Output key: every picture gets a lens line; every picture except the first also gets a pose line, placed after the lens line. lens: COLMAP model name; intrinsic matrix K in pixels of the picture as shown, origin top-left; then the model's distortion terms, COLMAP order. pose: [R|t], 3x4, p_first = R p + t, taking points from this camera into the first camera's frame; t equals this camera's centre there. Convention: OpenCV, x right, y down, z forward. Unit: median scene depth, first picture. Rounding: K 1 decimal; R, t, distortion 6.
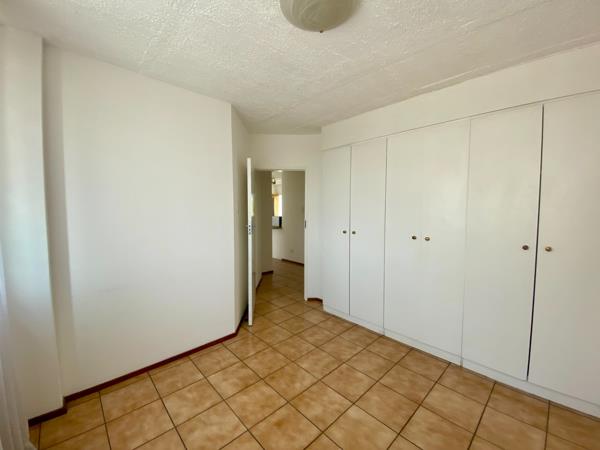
lens RADIAL K [[243.1, 0, 299.3], [0, 243.1, 224.1], [0, 0, 1]] dist [0.006987, -0.002234]
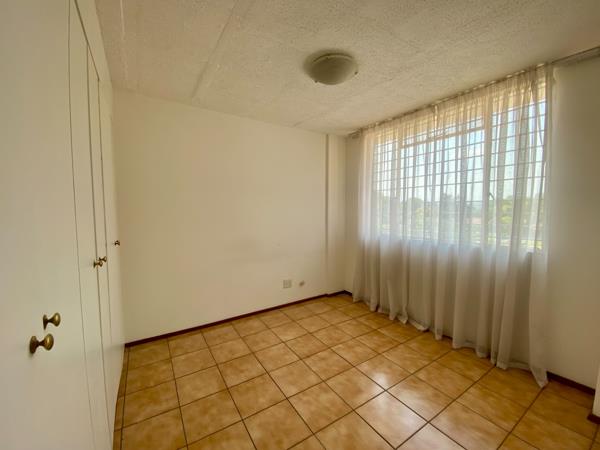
lens RADIAL K [[243.1, 0, 299.5], [0, 243.1, 223.5], [0, 0, 1]] dist [0.006987, -0.002234]
pose [[-0.982126, -0.016795, 0.187474, -0.004612], [0.007823, 0.991508, 0.129808, -0.113077], [-0.188062, 0.128955, -0.973655, 1.867166]]
